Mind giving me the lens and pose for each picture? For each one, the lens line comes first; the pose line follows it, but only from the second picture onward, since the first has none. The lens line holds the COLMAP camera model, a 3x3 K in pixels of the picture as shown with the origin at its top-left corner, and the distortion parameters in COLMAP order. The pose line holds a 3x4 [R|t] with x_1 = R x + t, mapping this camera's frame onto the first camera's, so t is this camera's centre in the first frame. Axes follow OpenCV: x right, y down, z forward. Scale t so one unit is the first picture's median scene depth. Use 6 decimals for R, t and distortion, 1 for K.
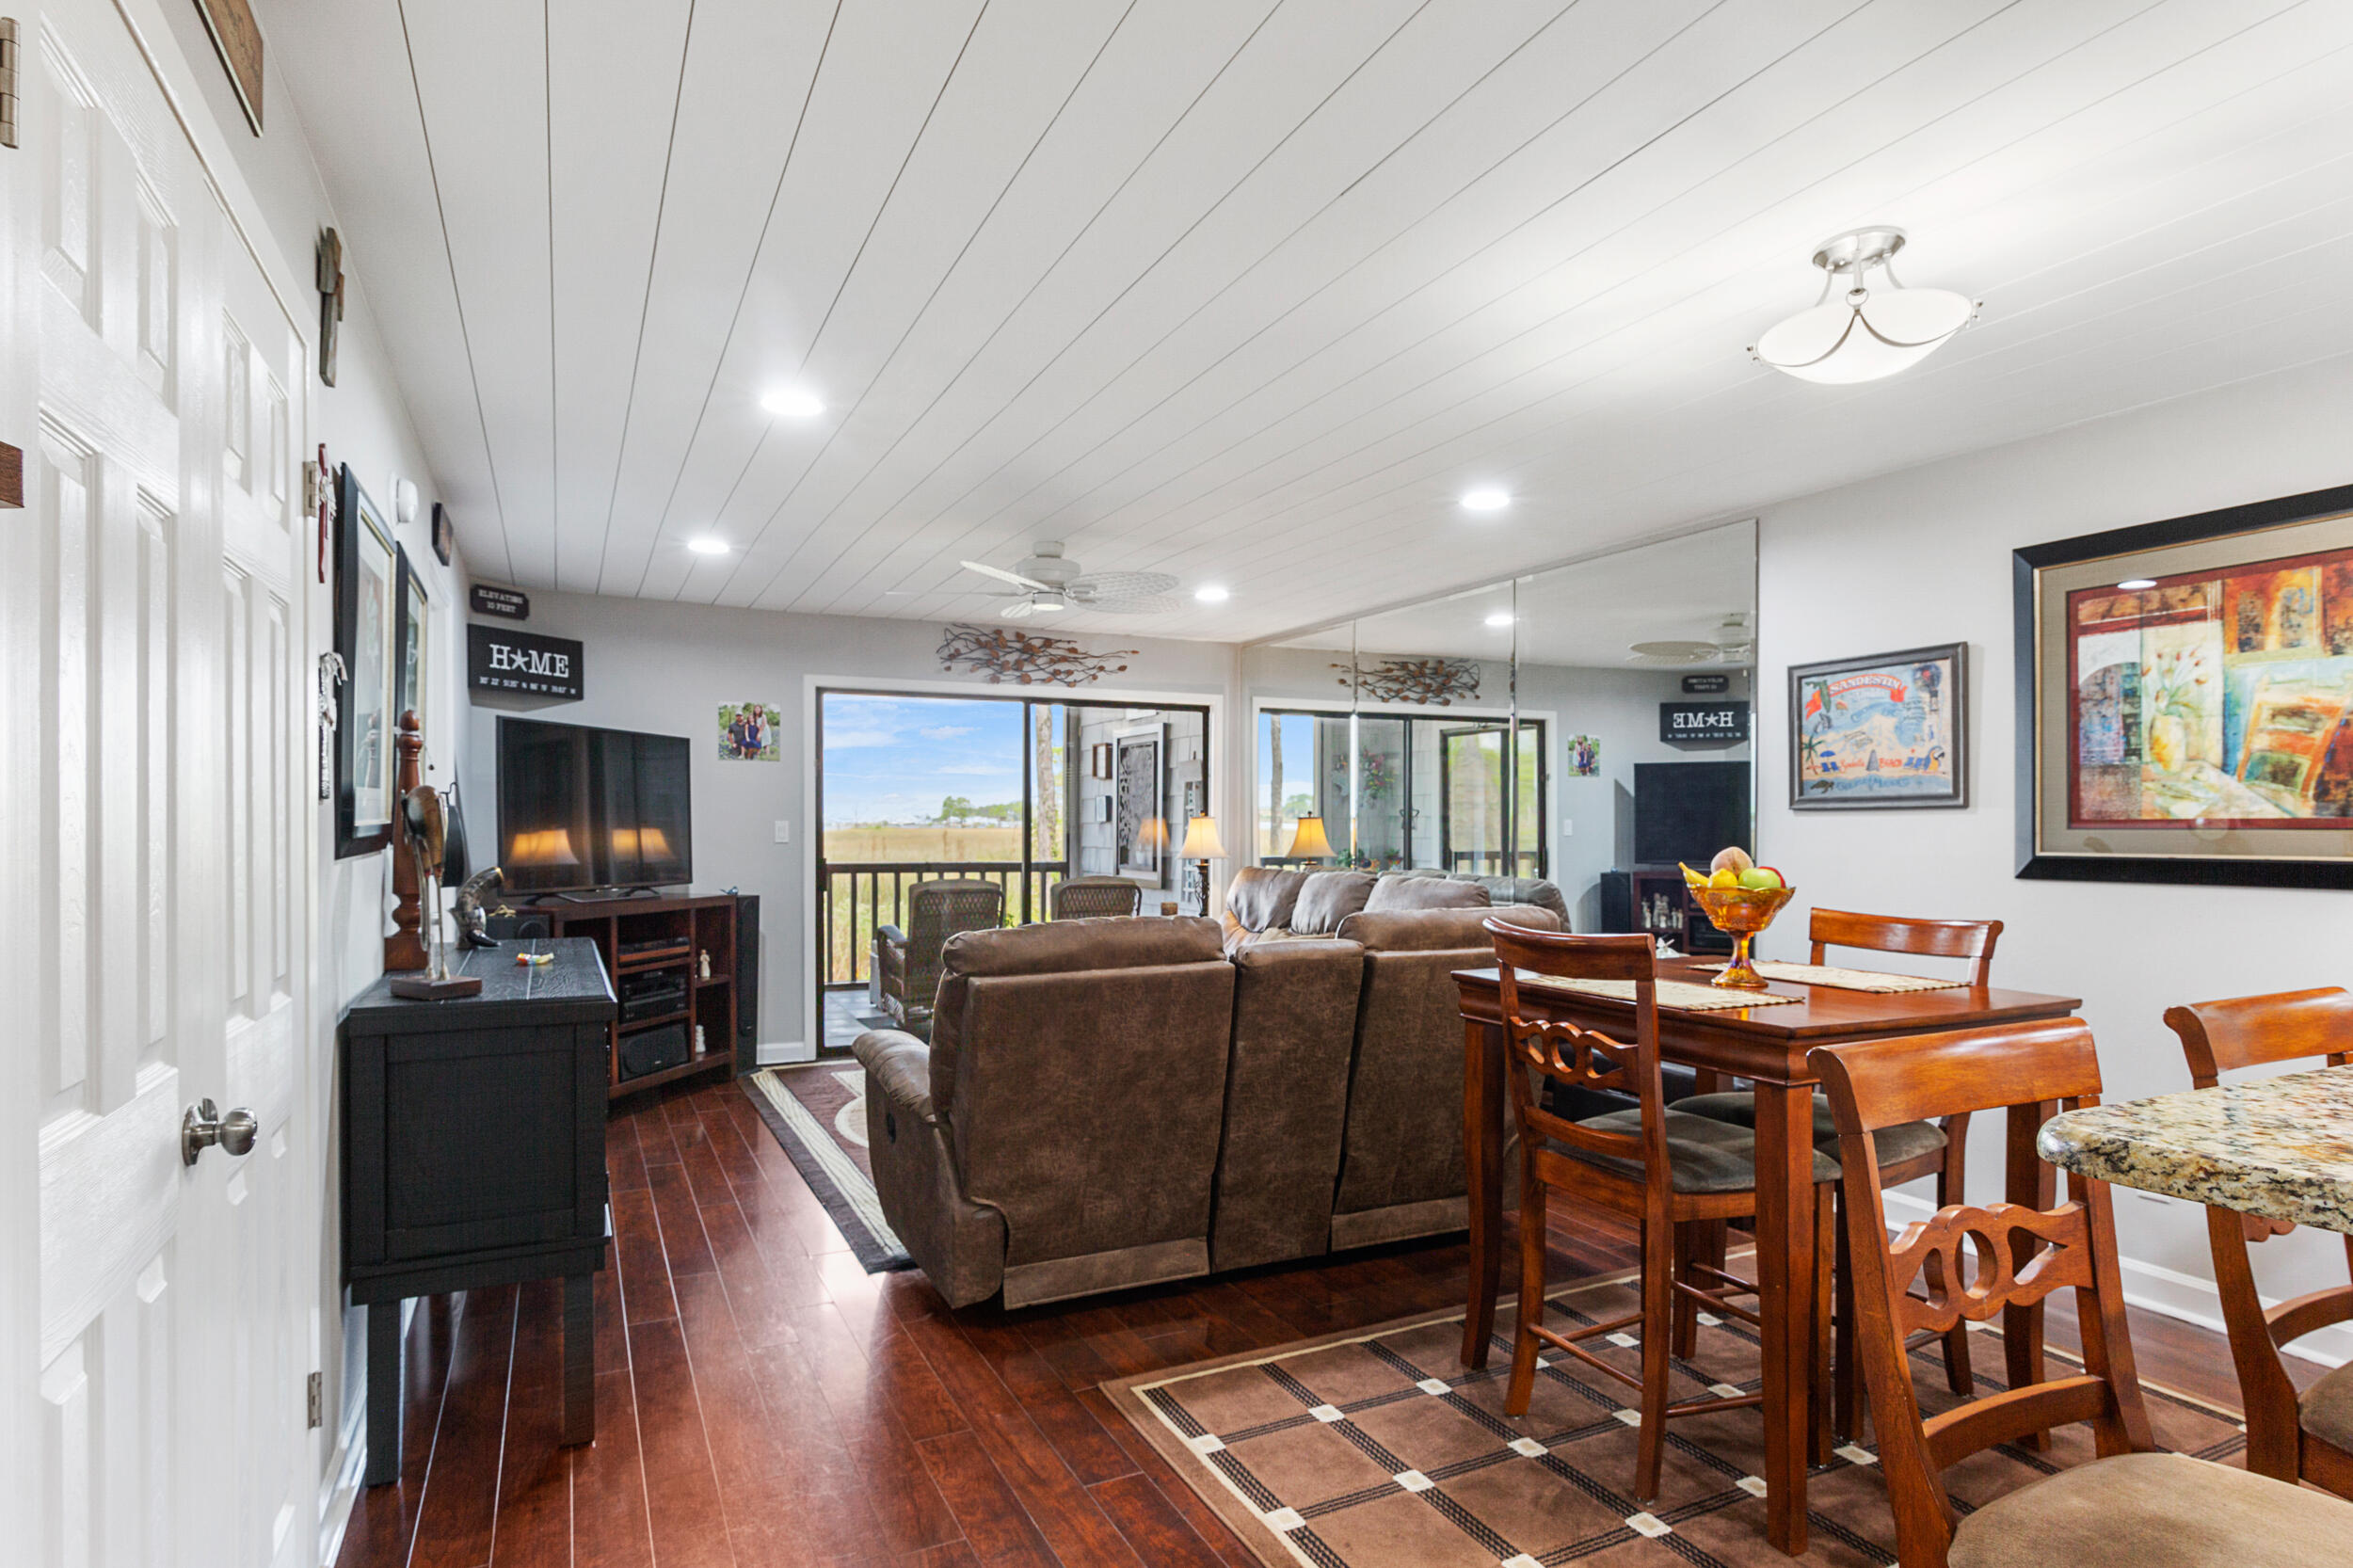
lens RADIAL K [[1226.5, 0, 1170.5], [0, 1226.5, 833.0], [0, 0, 1]] dist [-0.000305, -0.000595]
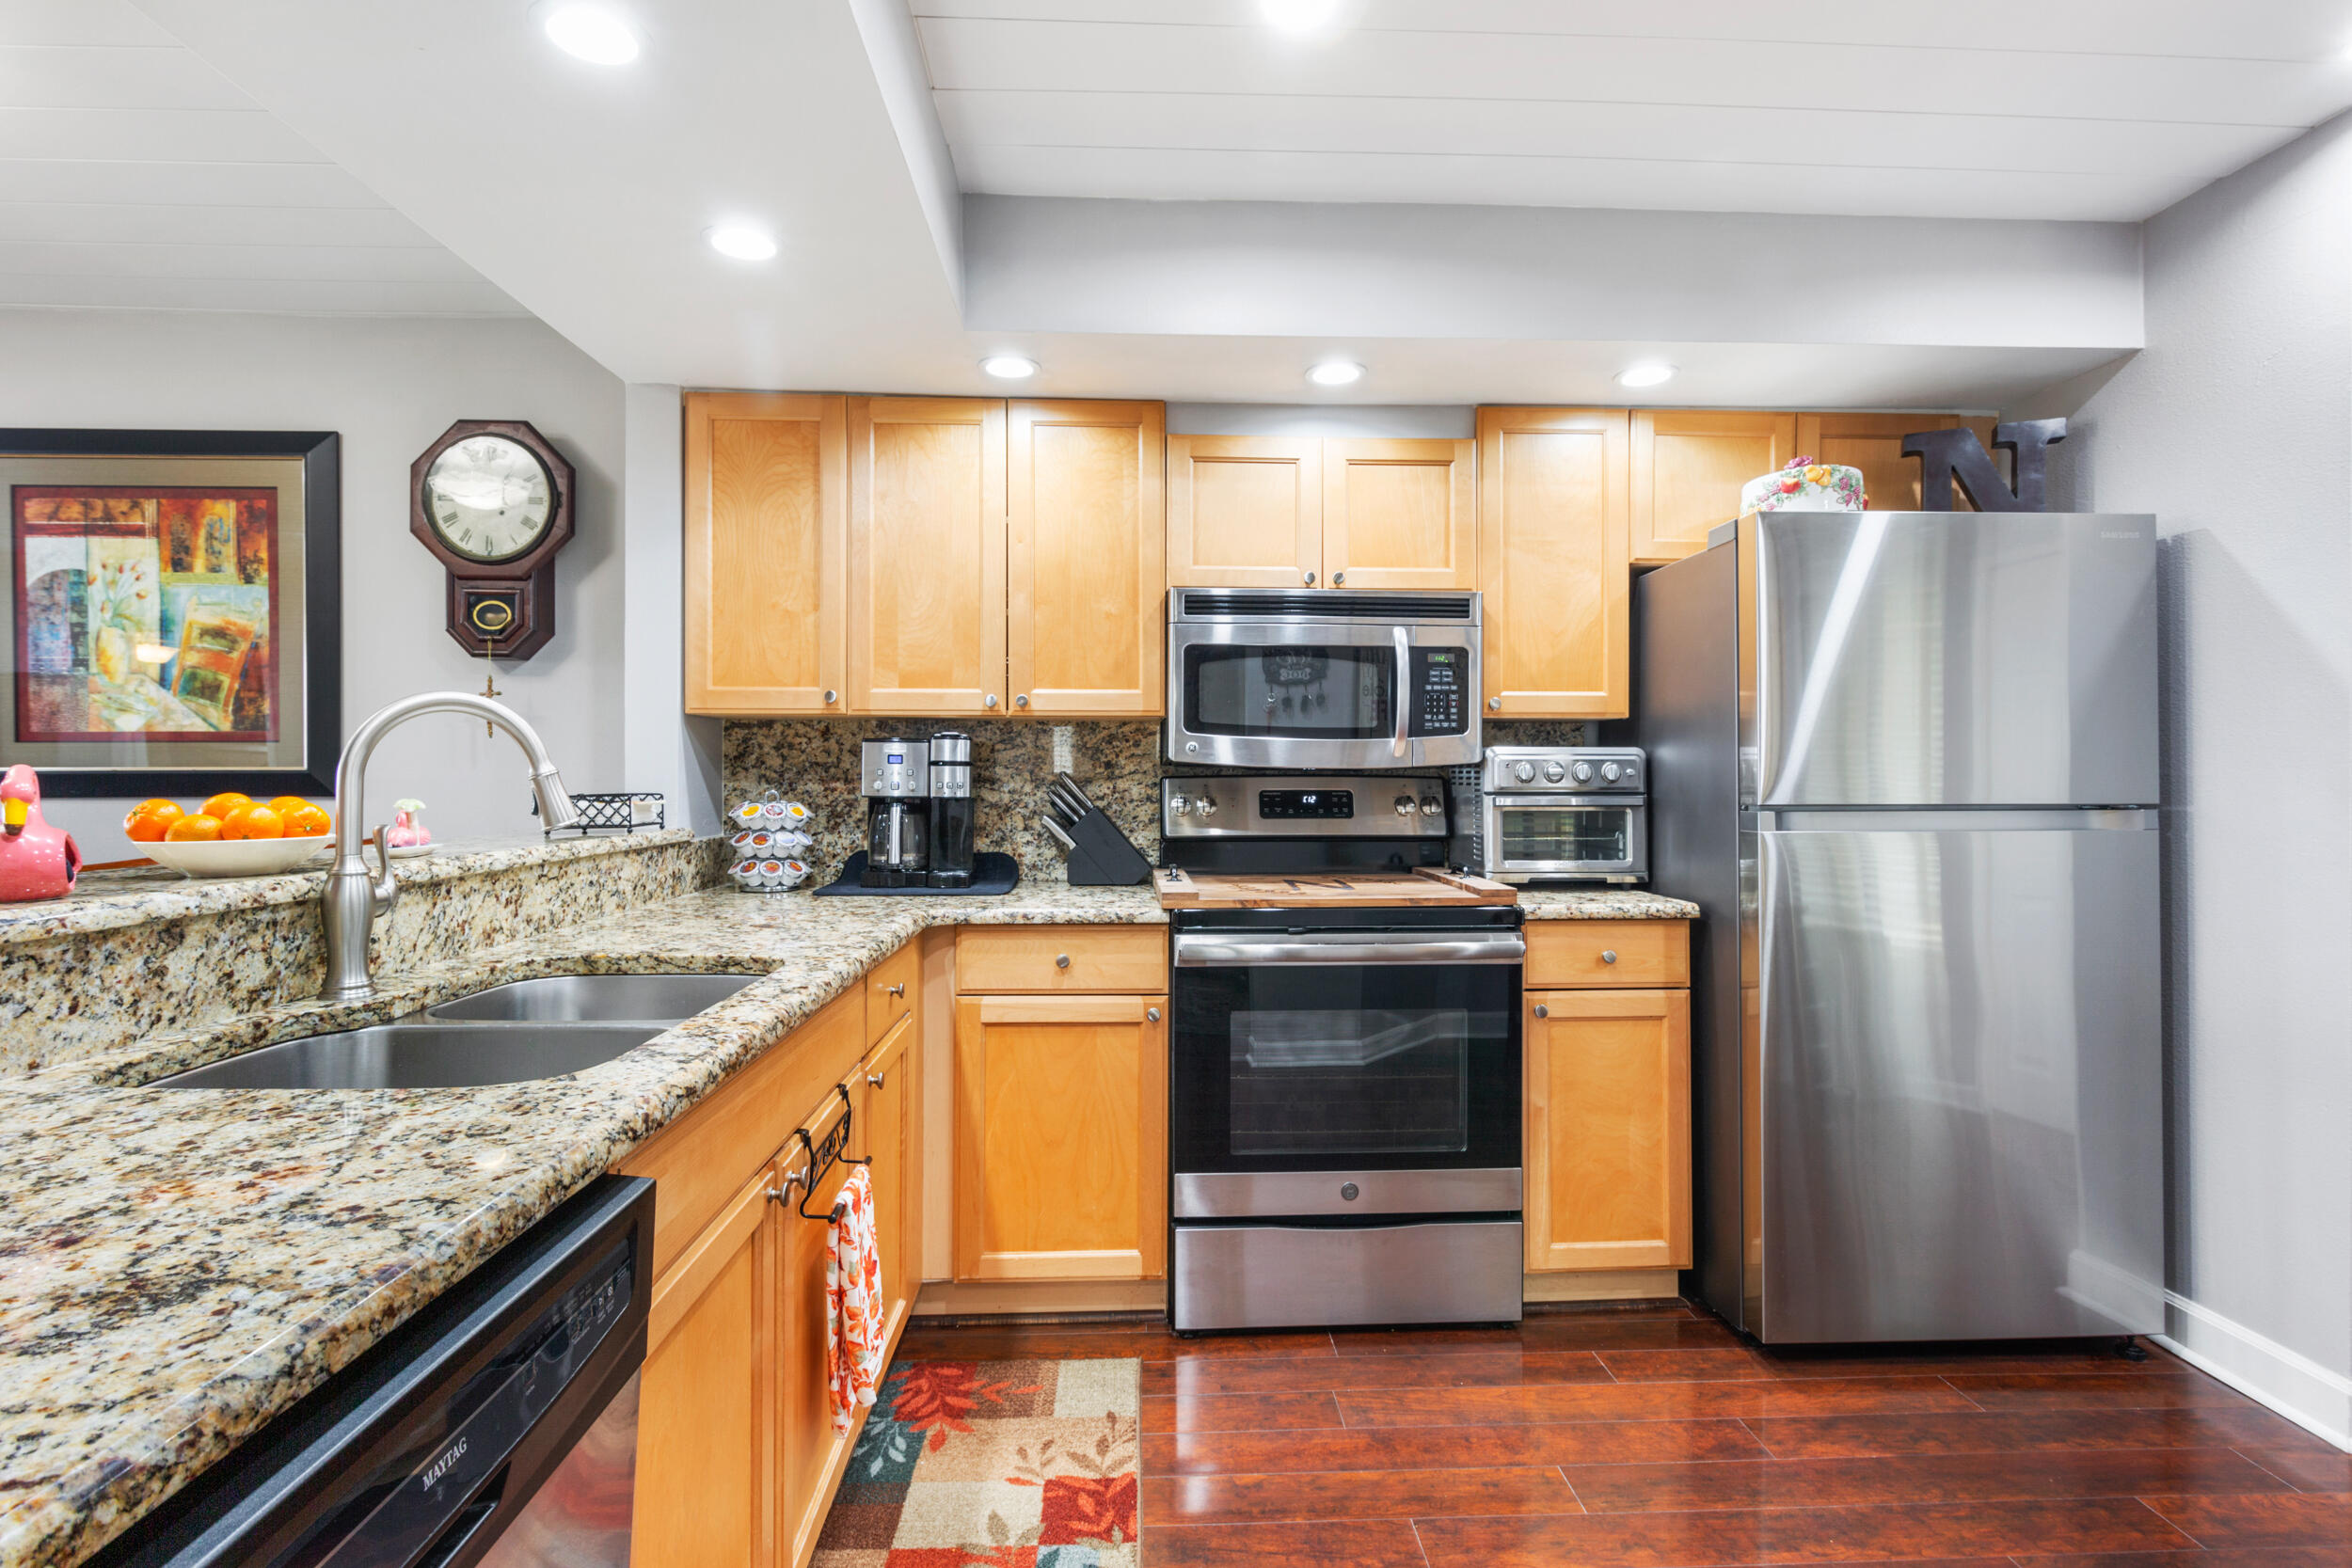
lens RADIAL K [[1133.8, 0, 1173.6], [0, 1133.8, 773.5], [0, 0, 1]] dist [0.001010, -0.000221]
pose [[0.400677, -0.001583, 0.916218, 0.166301], [0.006553, 0.999978, -0.001138, 0.015199], [-0.916196, 0.006460, 0.400679, -0.080248]]
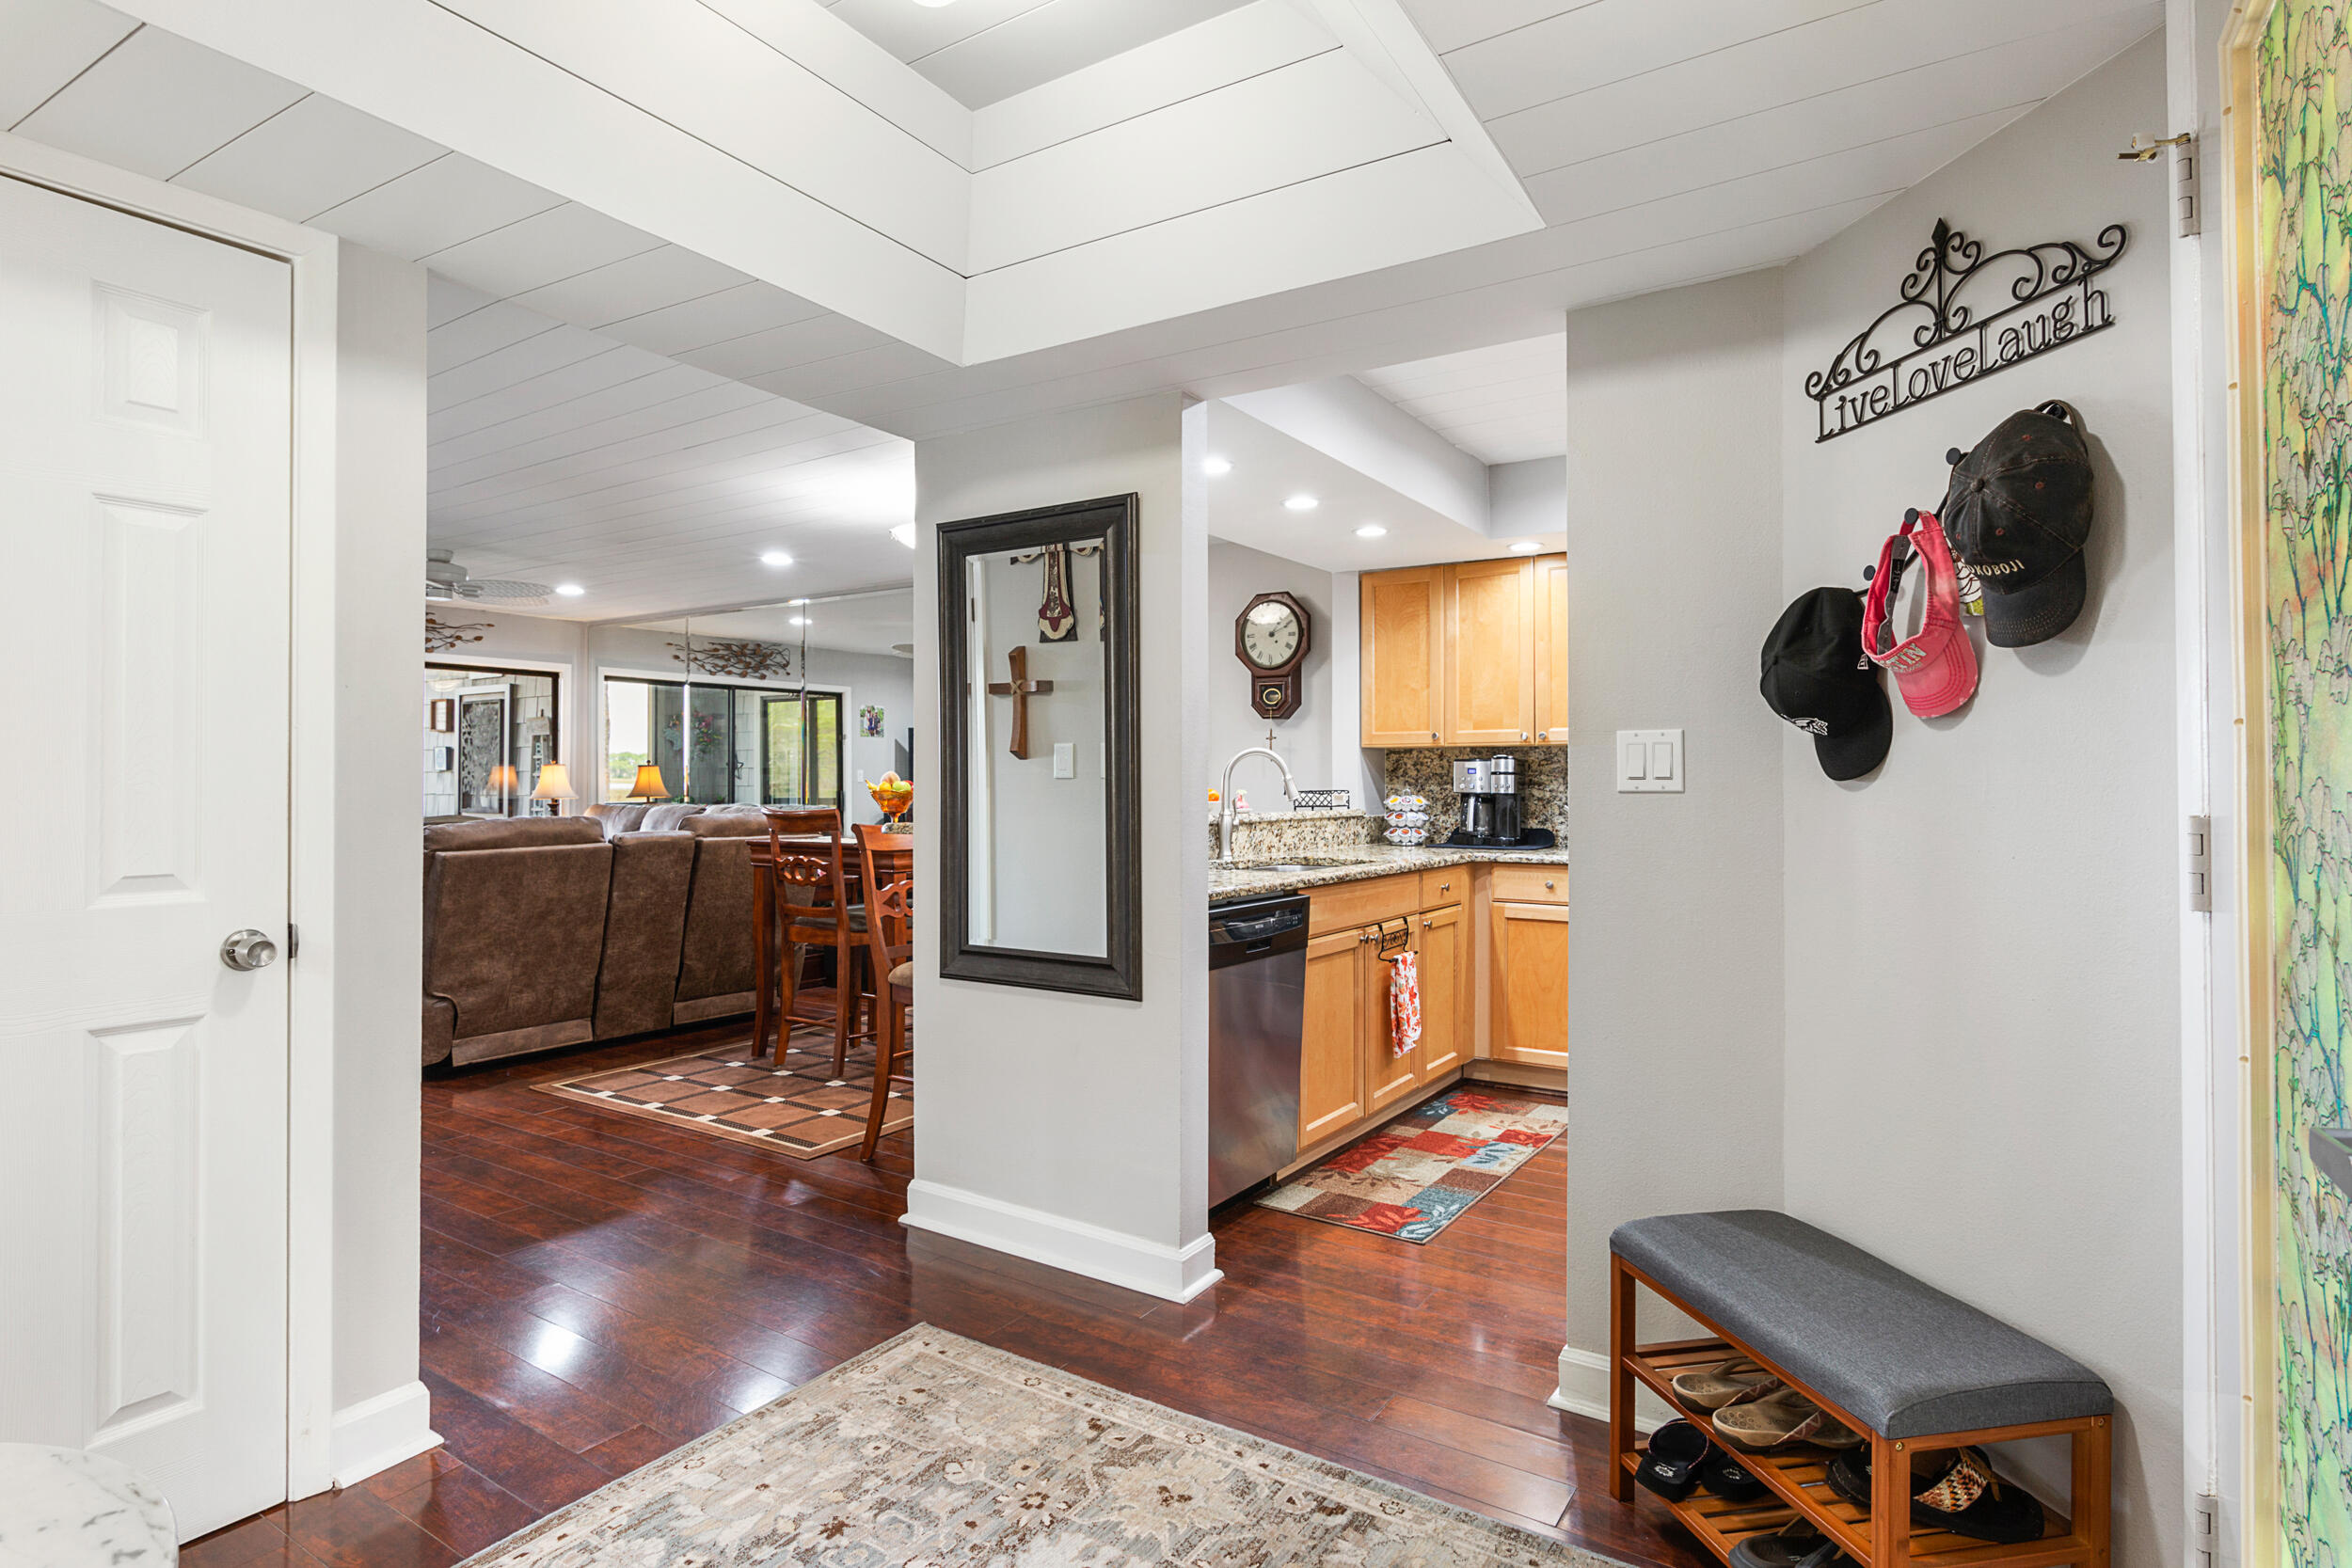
lens RADIAL K [[1213.9, 0, 1170.9], [0, 1213.9, 772.7], [0, 0, 1]] dist [-0.000683, -0.000842]
pose [[0.862645, 0.002013, 0.505805, -0.065359], [0.006483, 0.999866, -0.015035, 0.020600], [-0.505768, 0.016249, 0.862517, -0.413069]]
